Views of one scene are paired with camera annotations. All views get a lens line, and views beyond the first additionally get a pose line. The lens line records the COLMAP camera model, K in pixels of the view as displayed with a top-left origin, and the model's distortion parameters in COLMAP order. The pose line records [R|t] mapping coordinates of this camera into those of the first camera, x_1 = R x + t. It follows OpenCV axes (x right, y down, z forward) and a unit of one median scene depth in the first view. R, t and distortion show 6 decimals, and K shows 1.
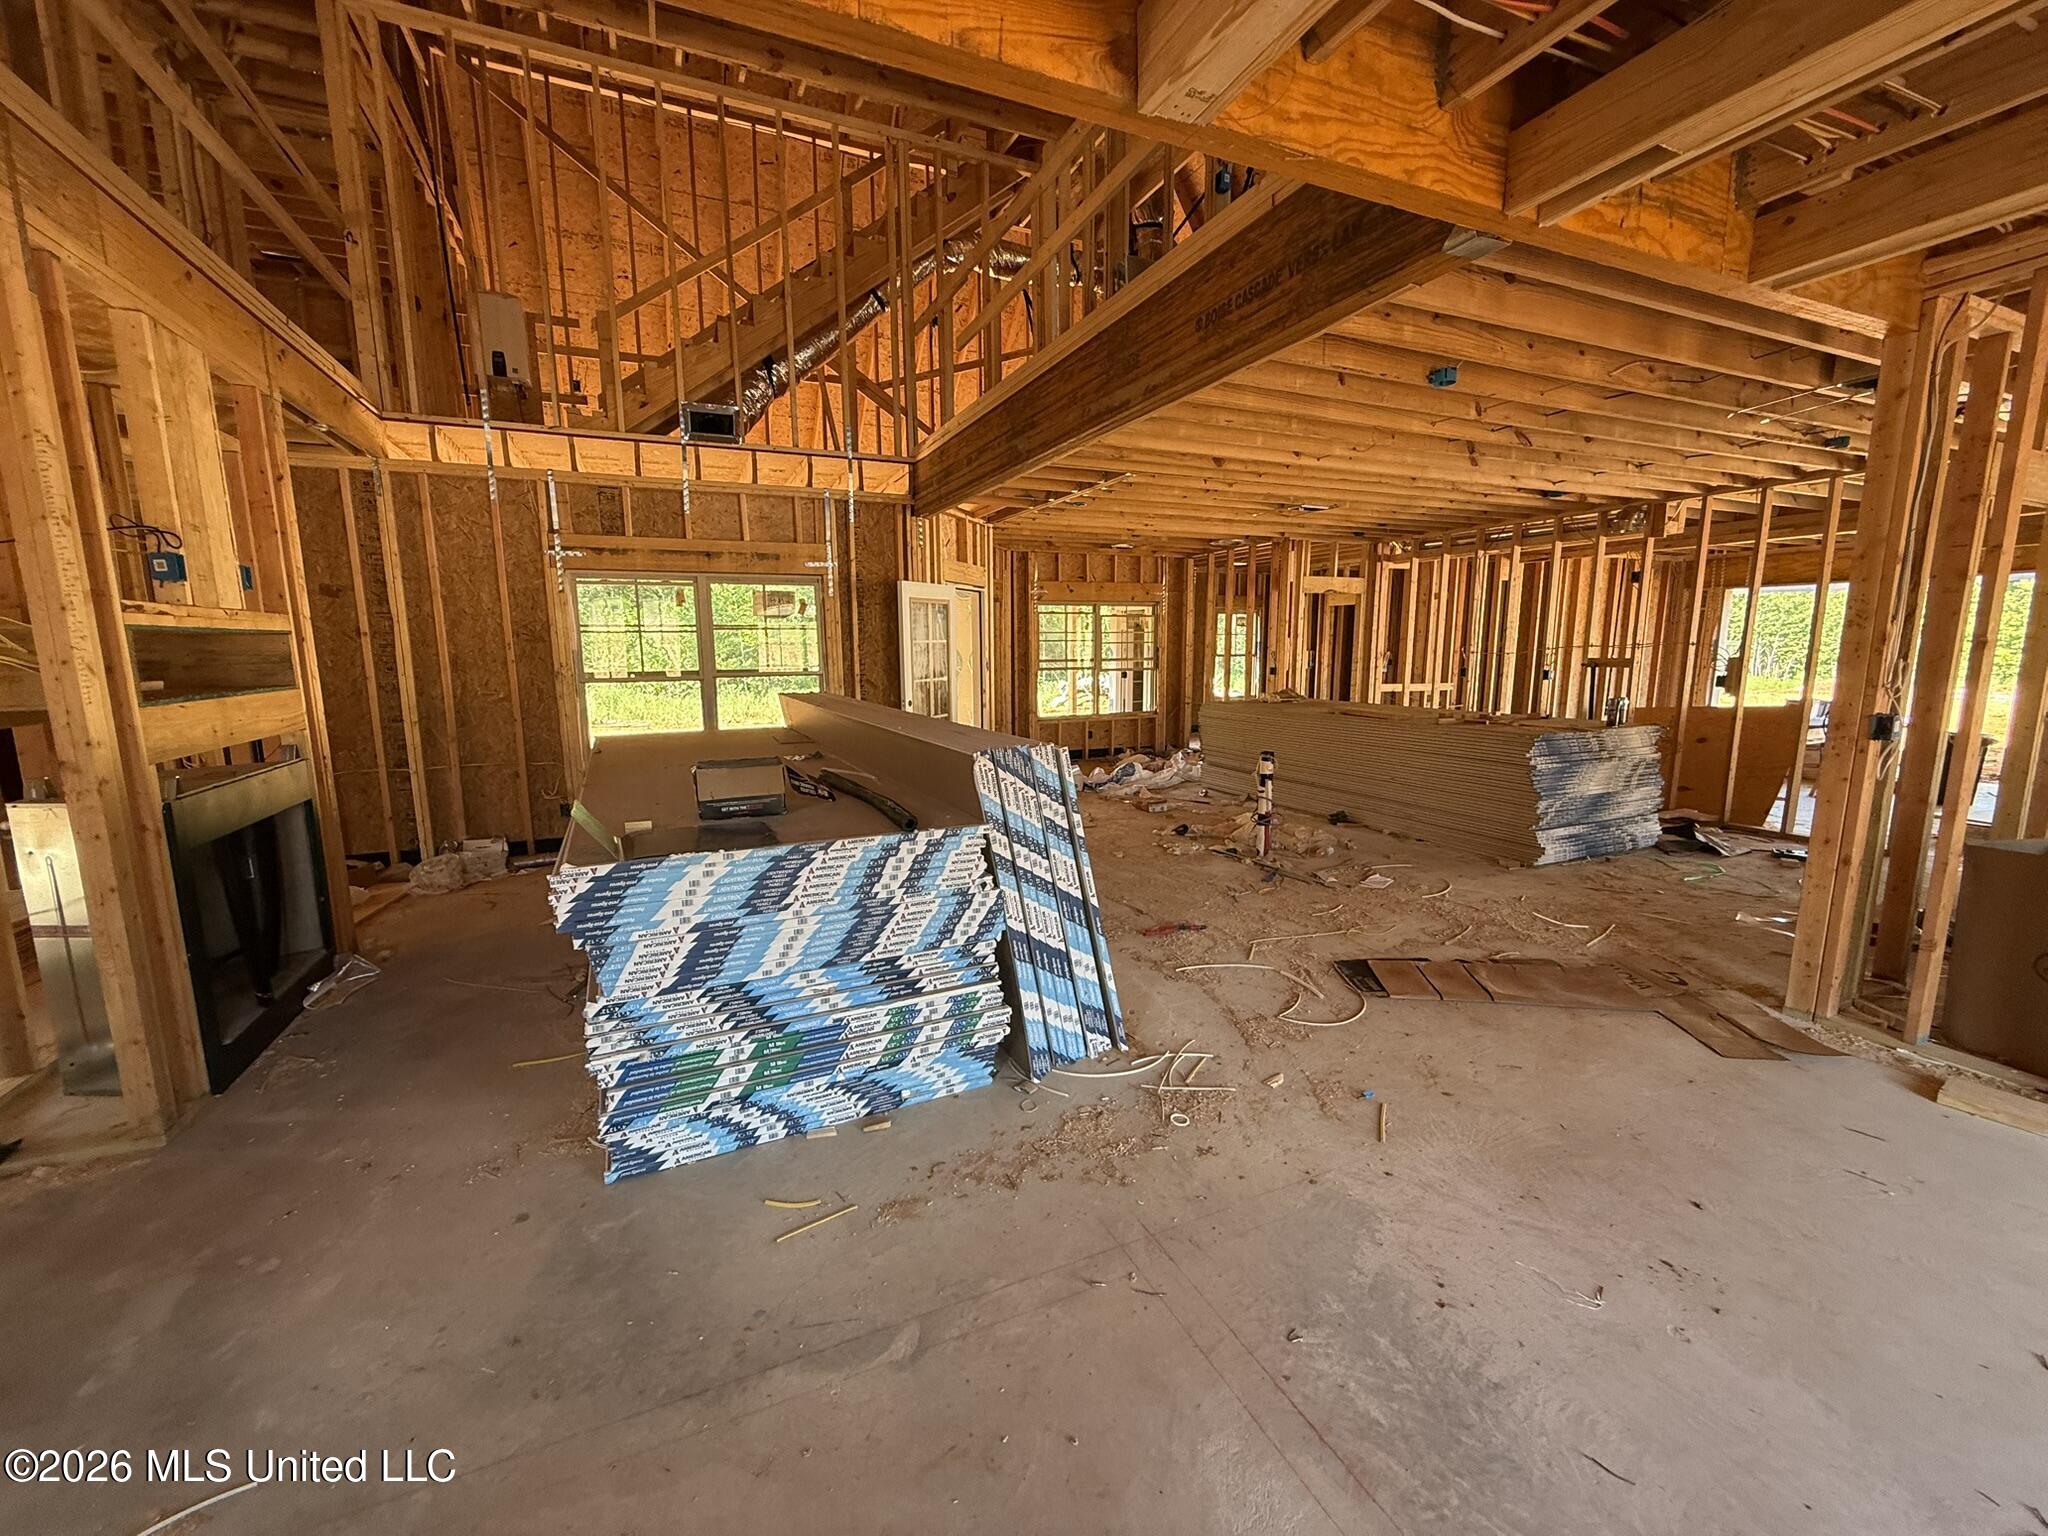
lens RADIAL K [[812.1, 0, 1018.8], [0, 812.1, 771.7], [0, 0, 1]] dist [0.000125, 0.000165]
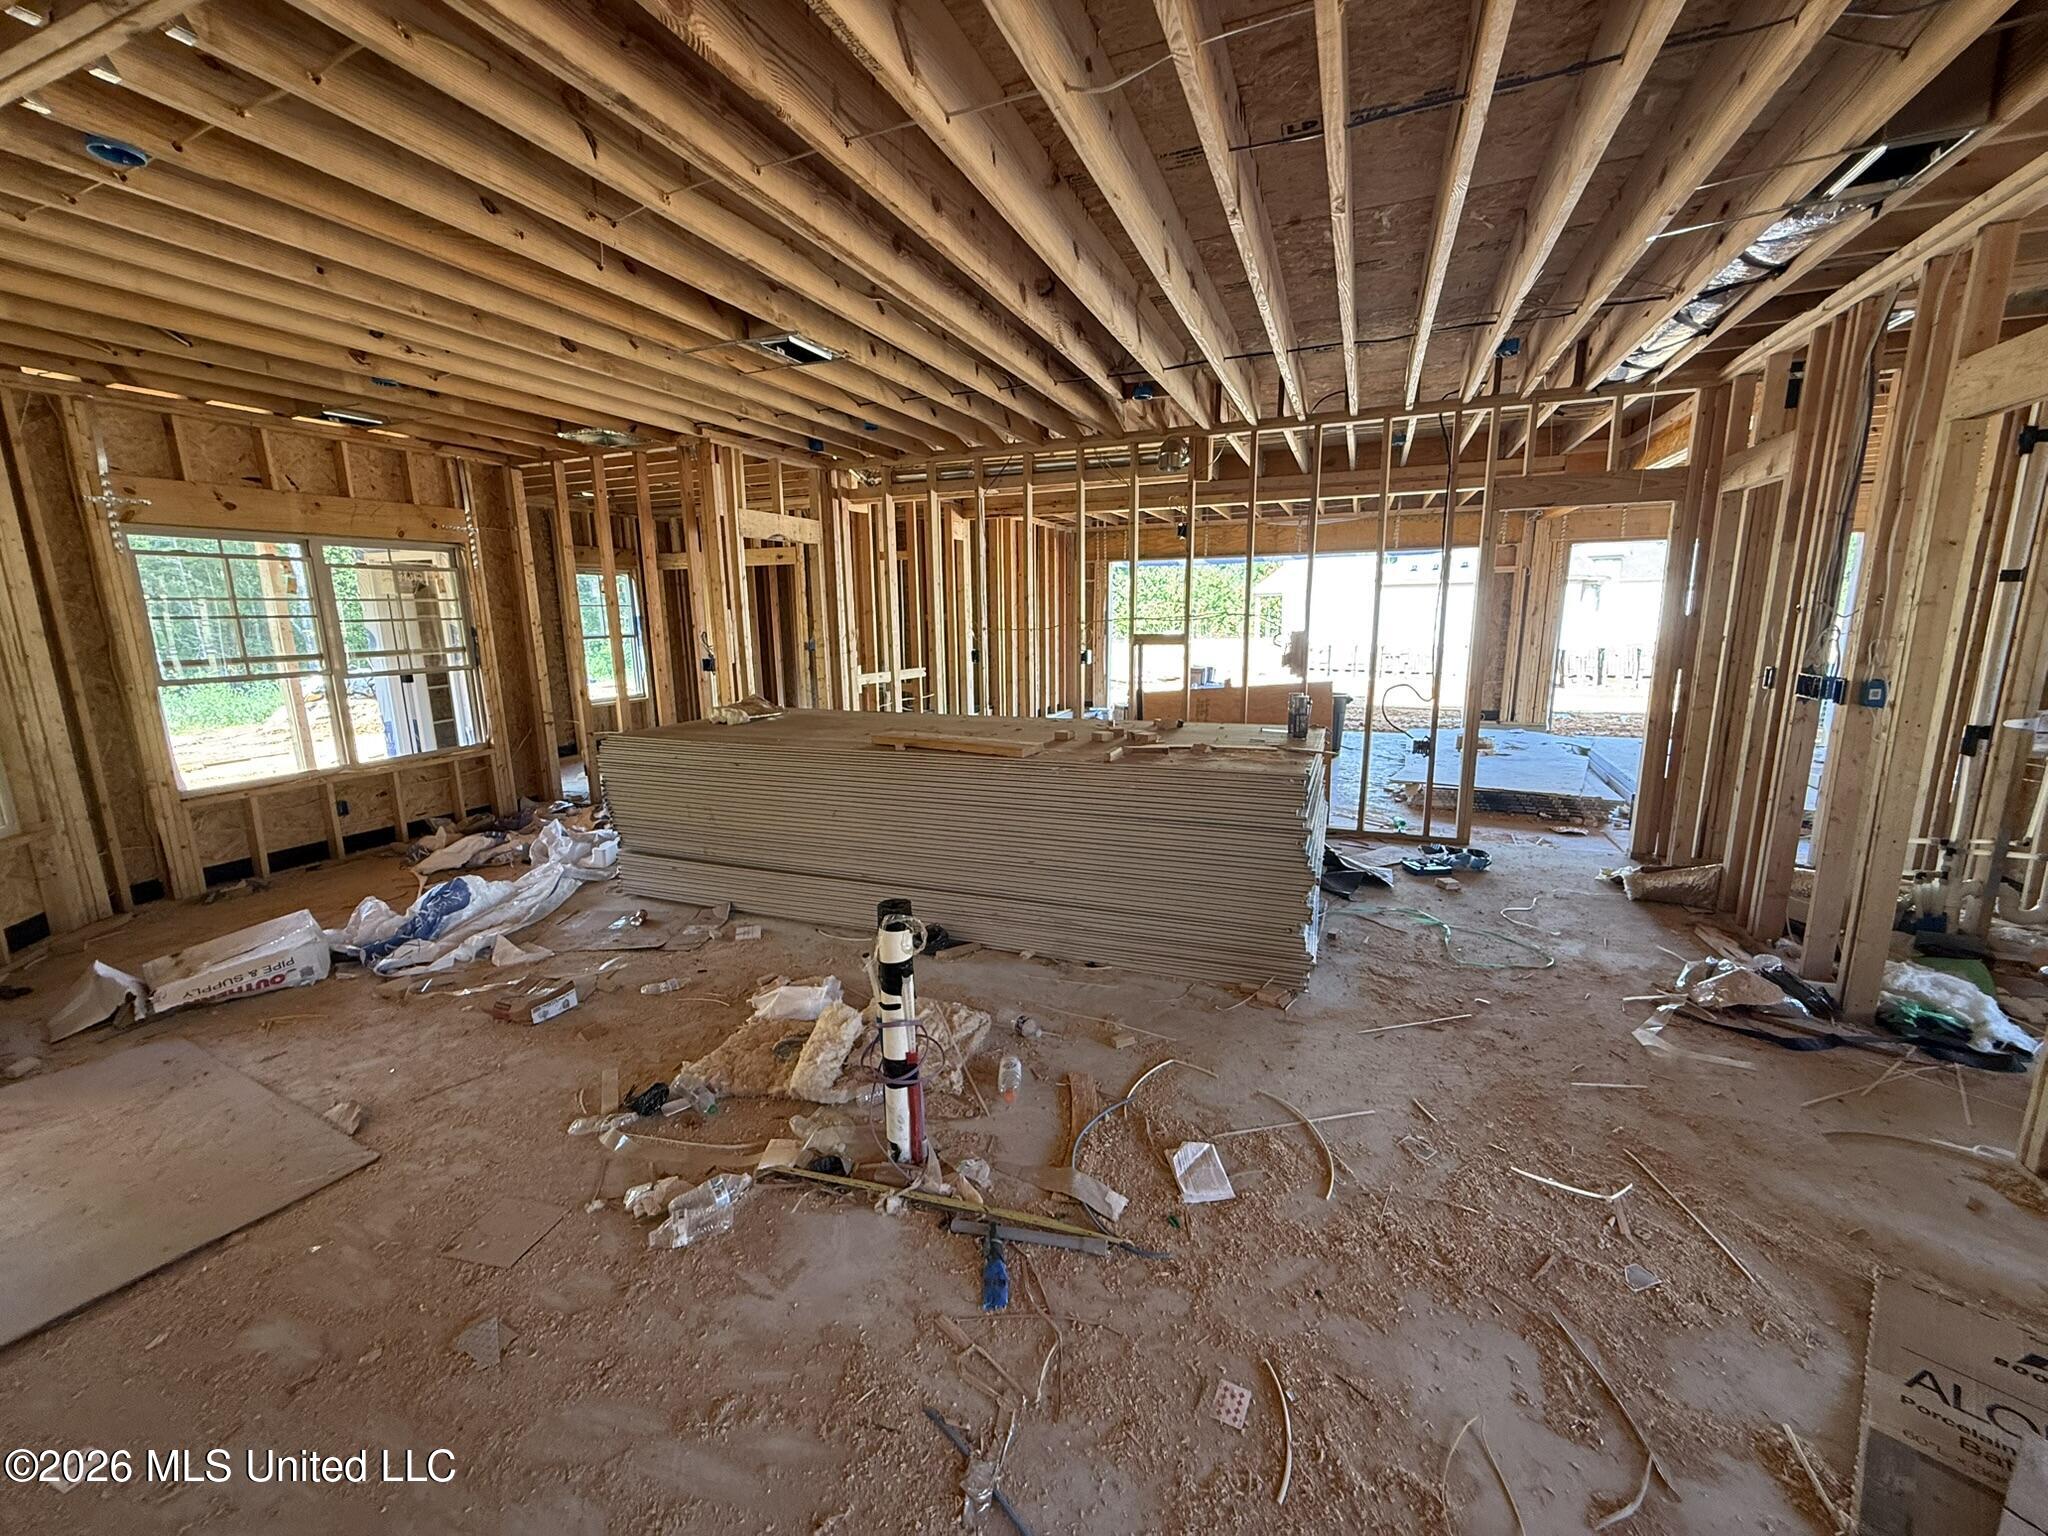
lens RADIAL K [[812.1, 0, 1018.8], [0, 812.1, 771.7], [0, 0, 1]] dist [0.000125, 0.000165]
pose [[0.719171, -0.137777, 0.681036, 0.050731], [0.116131, 0.990191, 0.077687, -0.058536], [-0.685060, 0.023219, 0.728117, 0.361061]]
